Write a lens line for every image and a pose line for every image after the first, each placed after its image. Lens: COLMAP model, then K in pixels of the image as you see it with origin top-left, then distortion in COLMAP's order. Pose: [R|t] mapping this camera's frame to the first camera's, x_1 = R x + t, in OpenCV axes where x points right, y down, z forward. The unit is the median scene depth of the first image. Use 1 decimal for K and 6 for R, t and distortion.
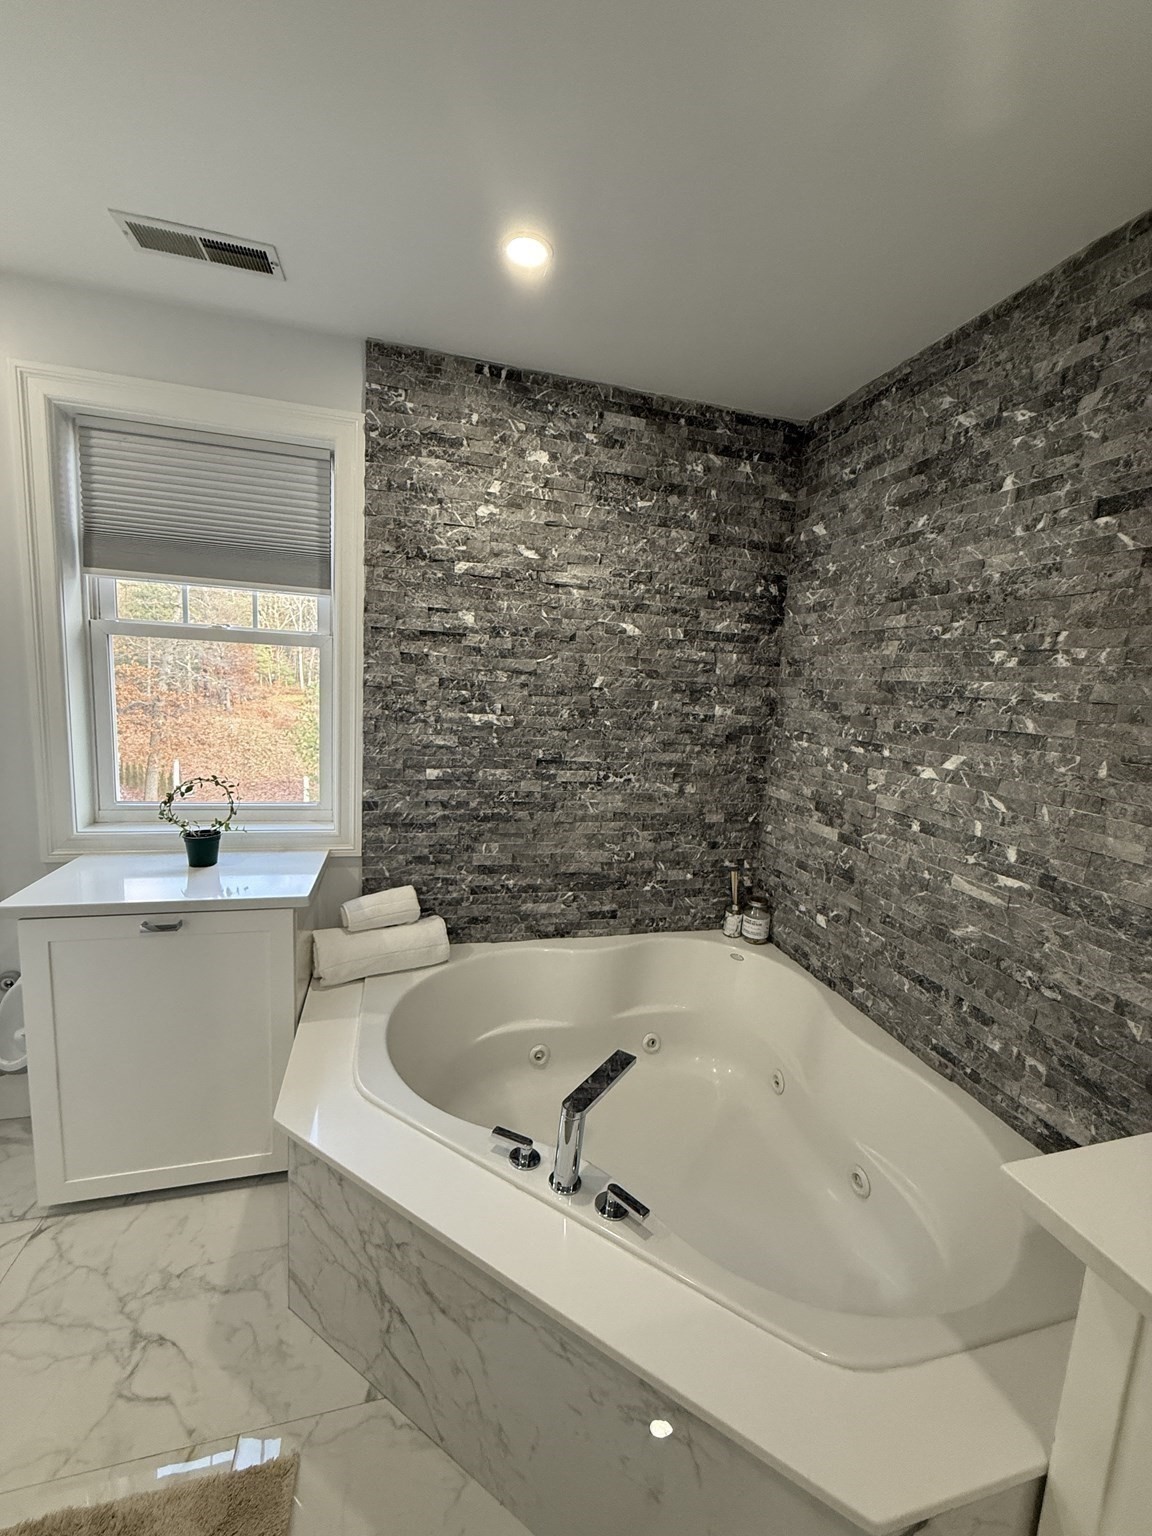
lens RADIAL K [[613.0, 0, 574.6], [0, 613.0, 763.9], [0, 0, 1]] dist [-0.001317, 0.000737]
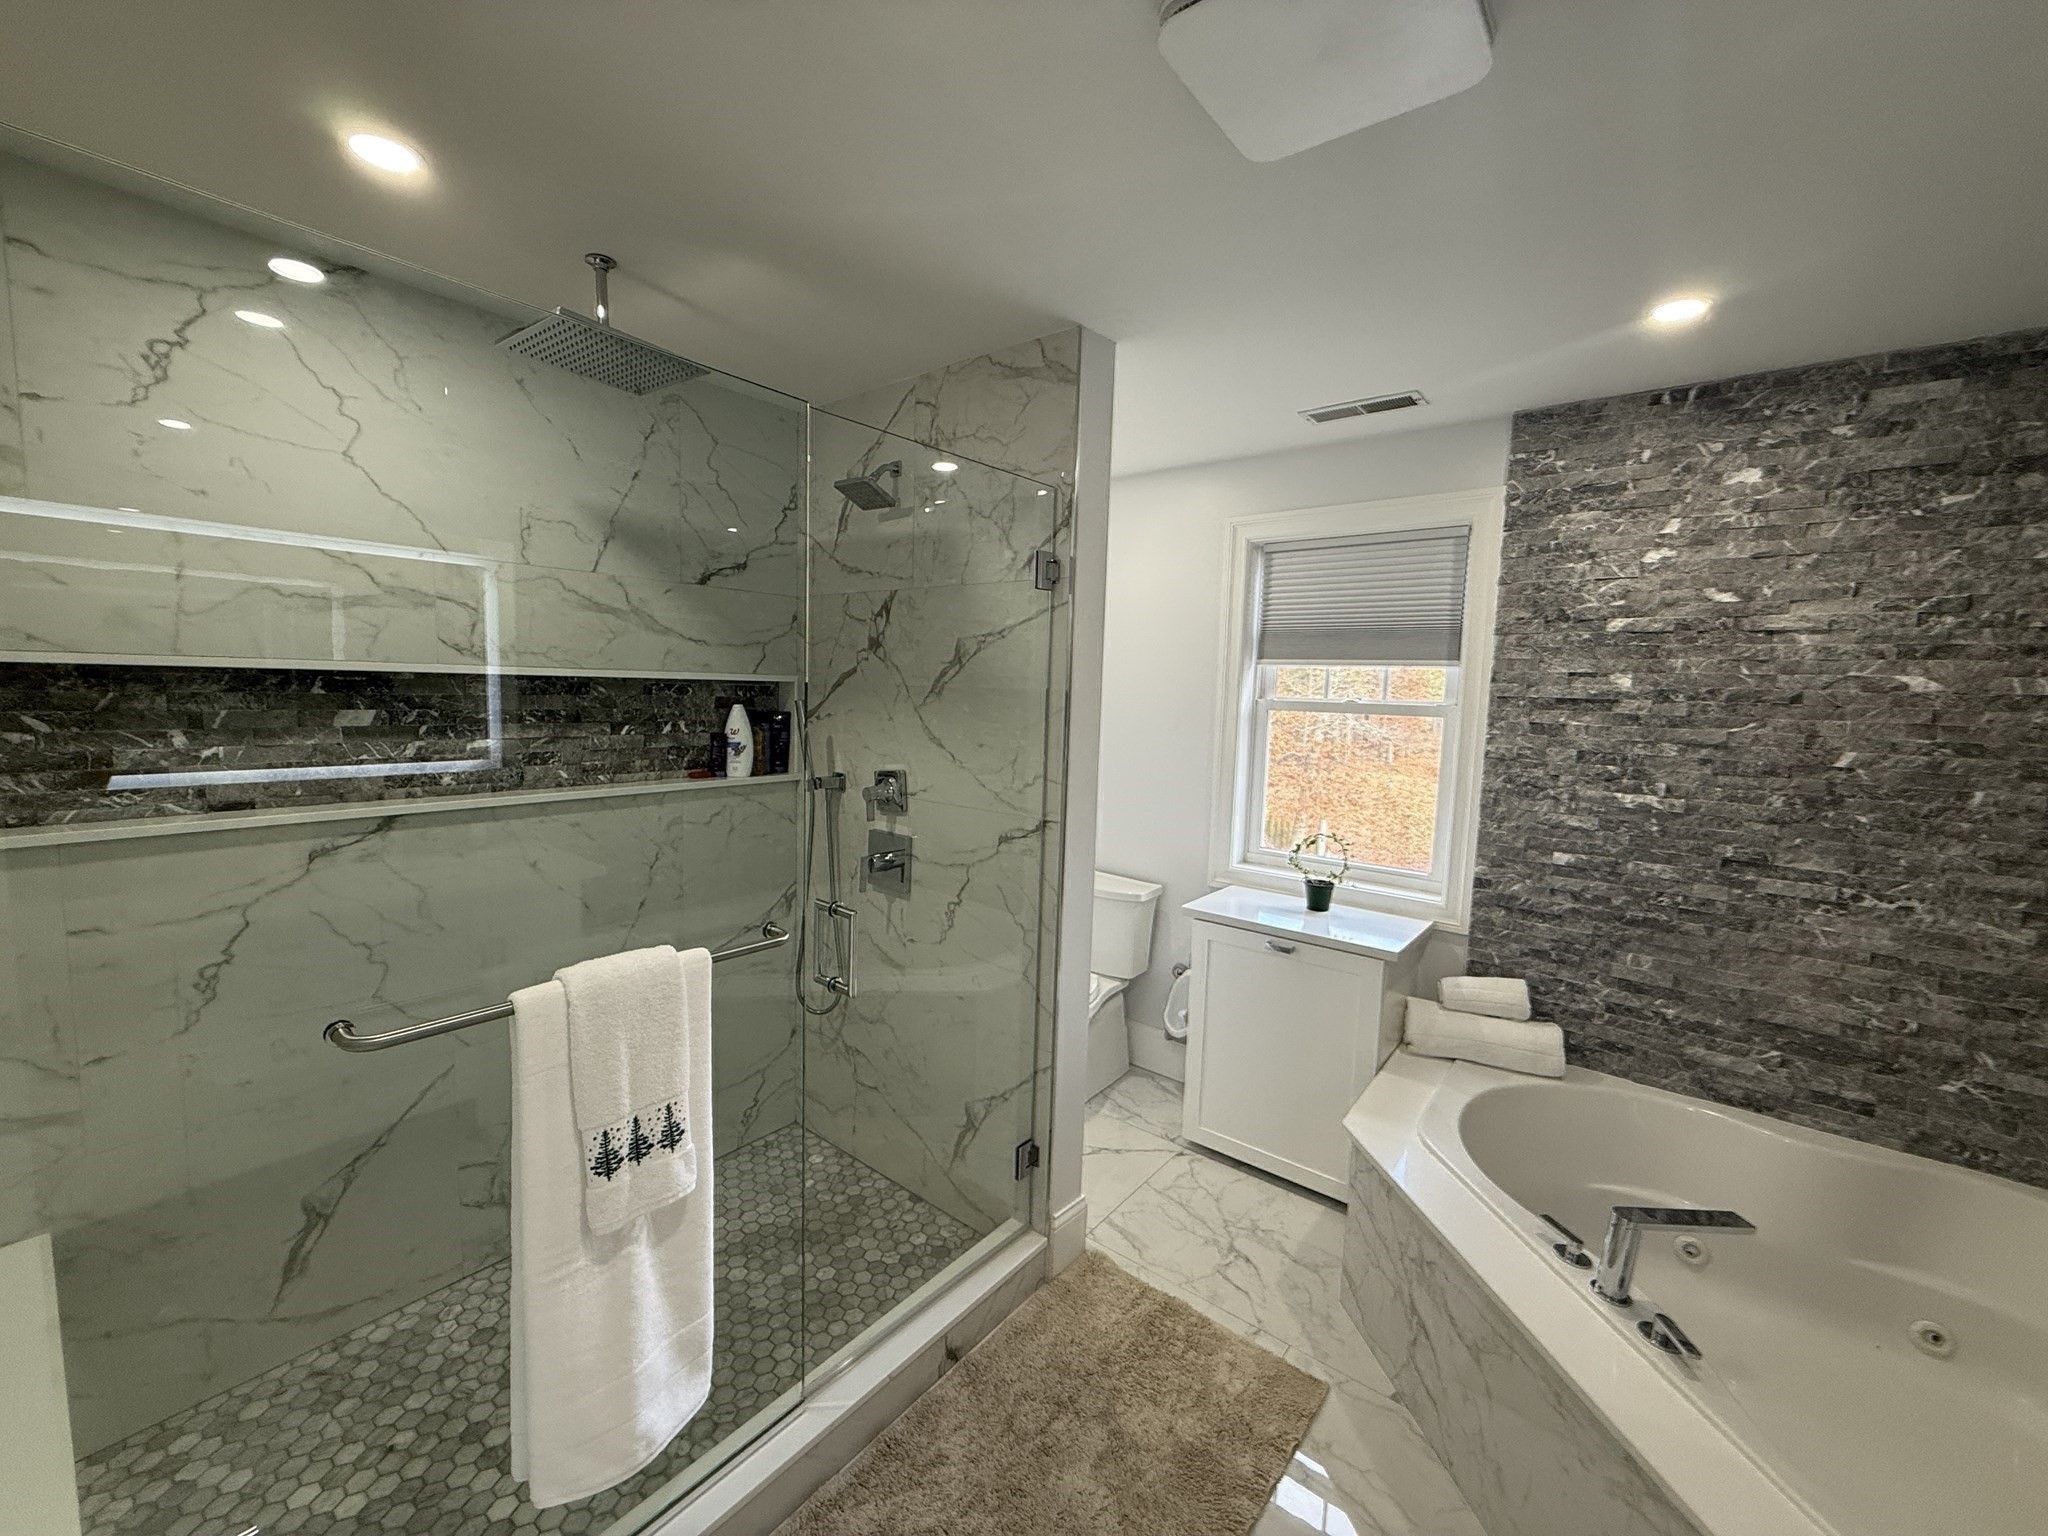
lens RADIAL K [[817.3, 0, 1019.5], [0, 817.3, 767.7], [0, 0, 1]] dist [-0.001317, 0.000737]
pose [[0.589207, 0.040021, -0.806990, 0.262009], [-0.109001, 0.993579, -0.030310, 0.007347], [0.800596, 0.105822, 0.589786, -0.341712]]
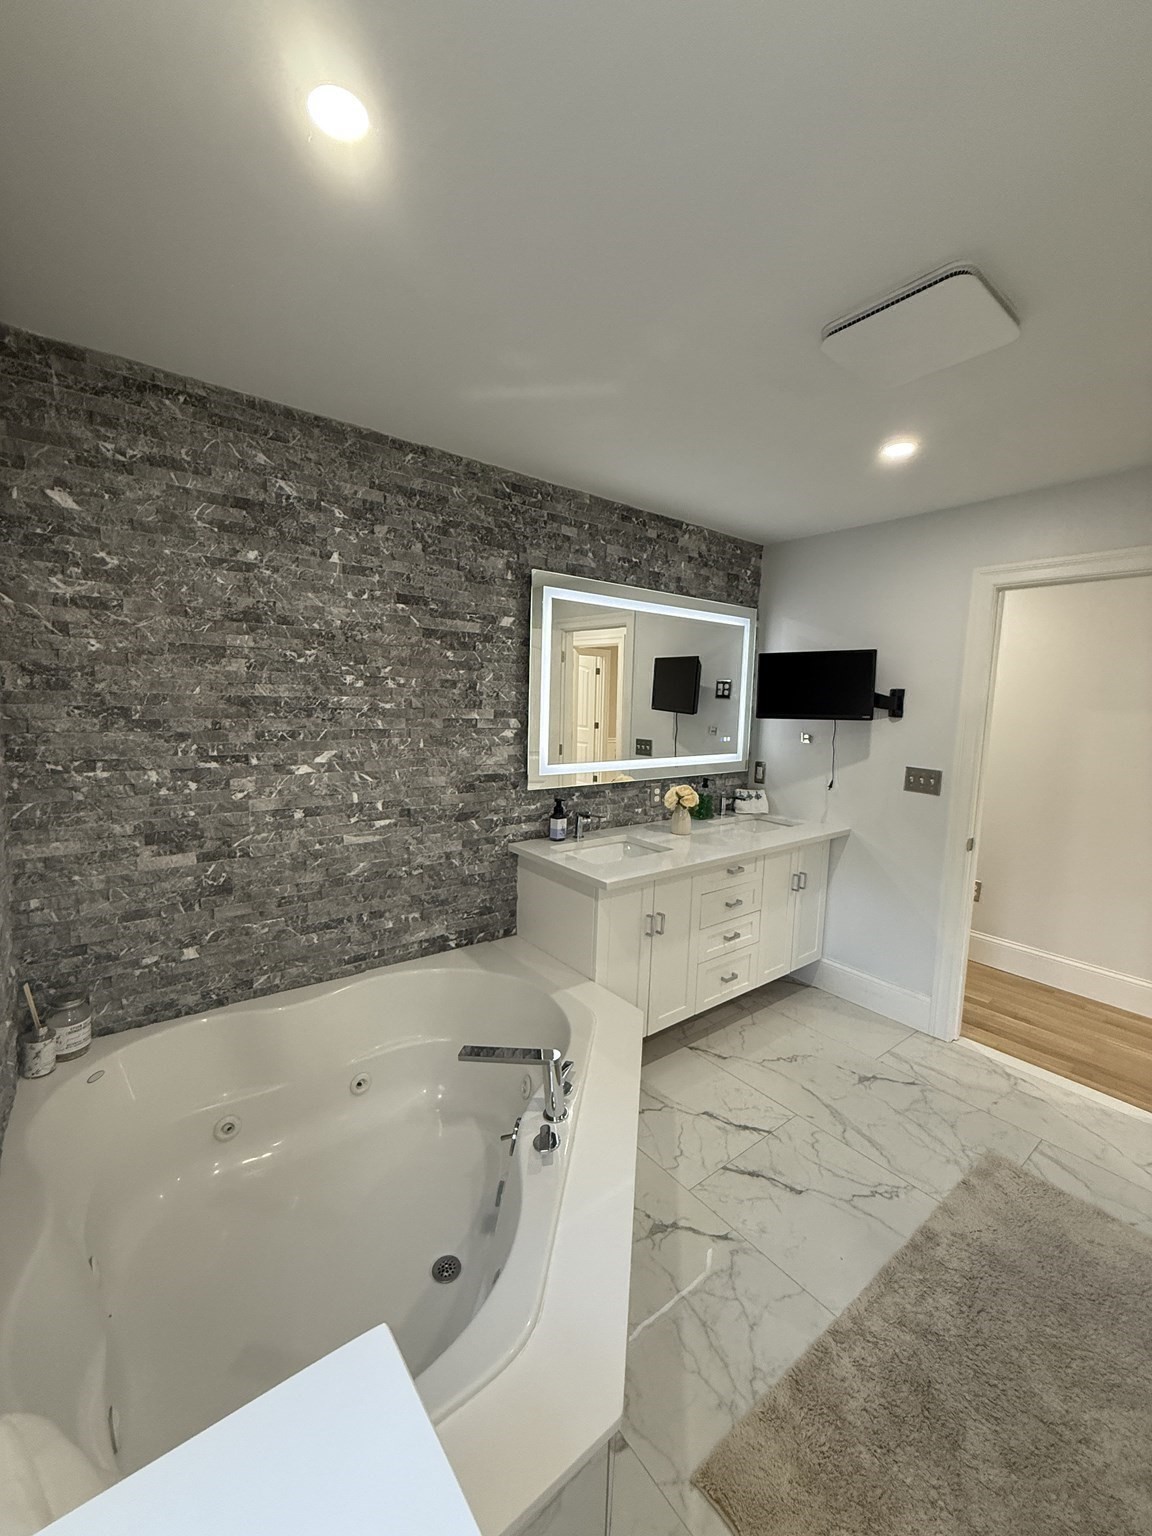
lens RADIAL K [[613.0, 0, 574.0], [0, 613.0, 763.2], [0, 0, 1]] dist [-0.001317, 0.000737]
pose [[-0.388636, -0.167053, 0.906121, -0.654250], [0.079201, 0.973730, 0.213486, -0.187902], [-0.917981, 0.154734, -0.365196, 0.807101]]
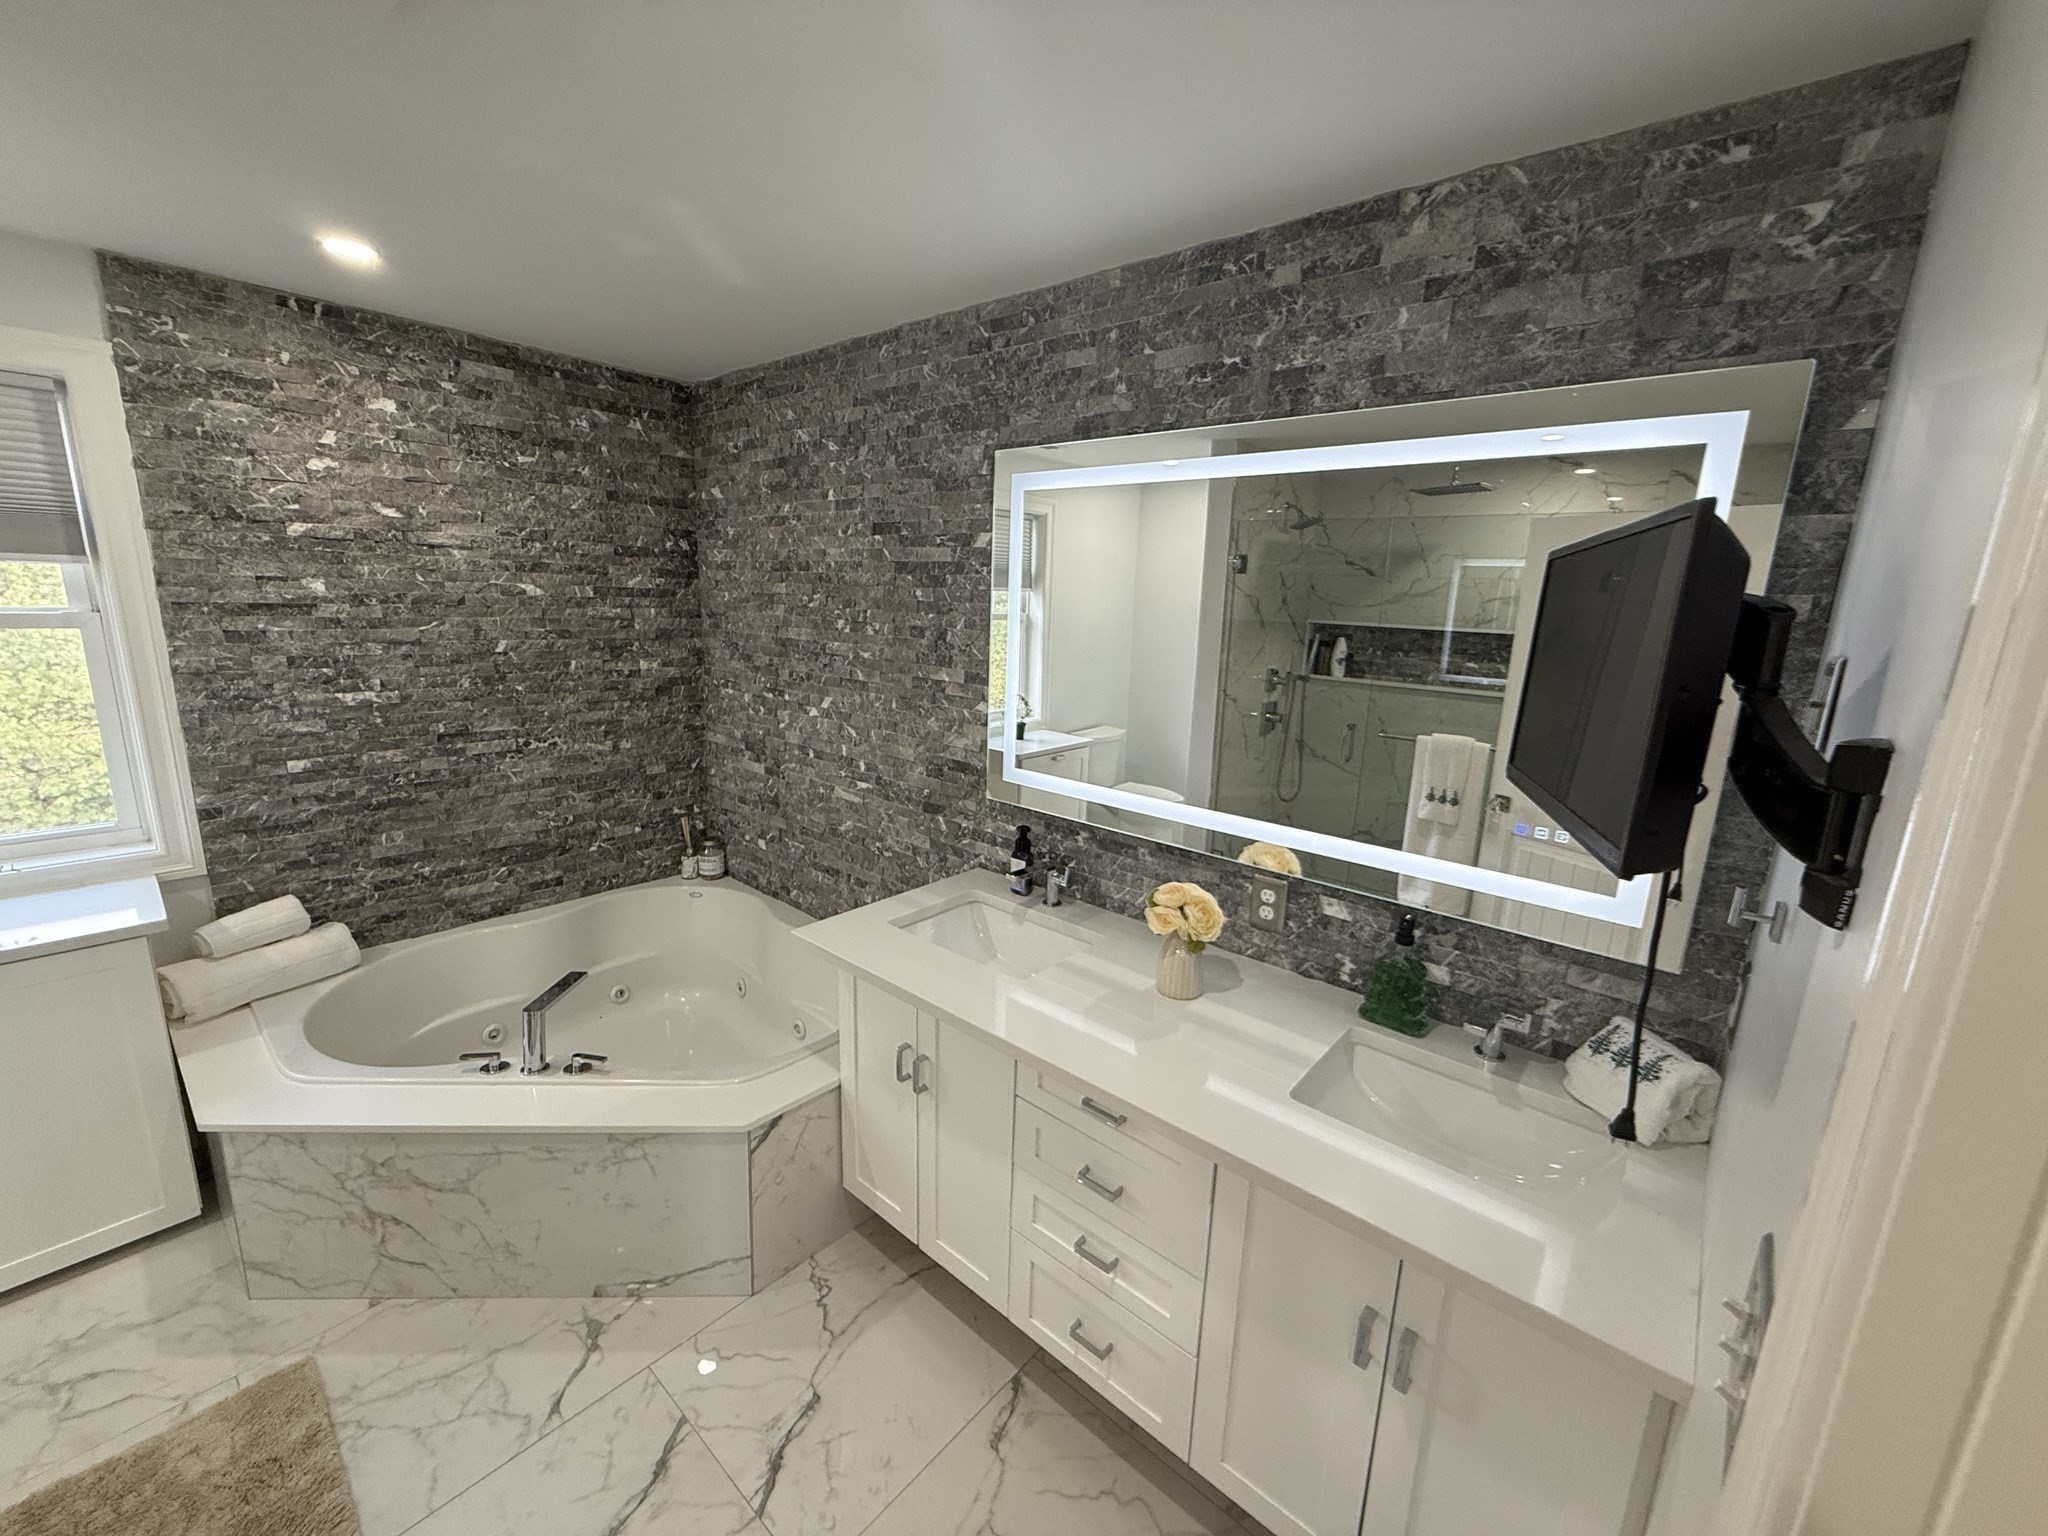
lens RADIAL K [[817.3, 0, 1018.1], [0, 817.3, 766.8], [0, 0, 1]] dist [-0.001317, 0.000737]
pose [[0.831111, -0.141625, 0.537770, -0.003275], [0.088225, 0.988360, 0.123941, -0.038591], [-0.549063, -0.055564, 0.833932, -0.570197]]
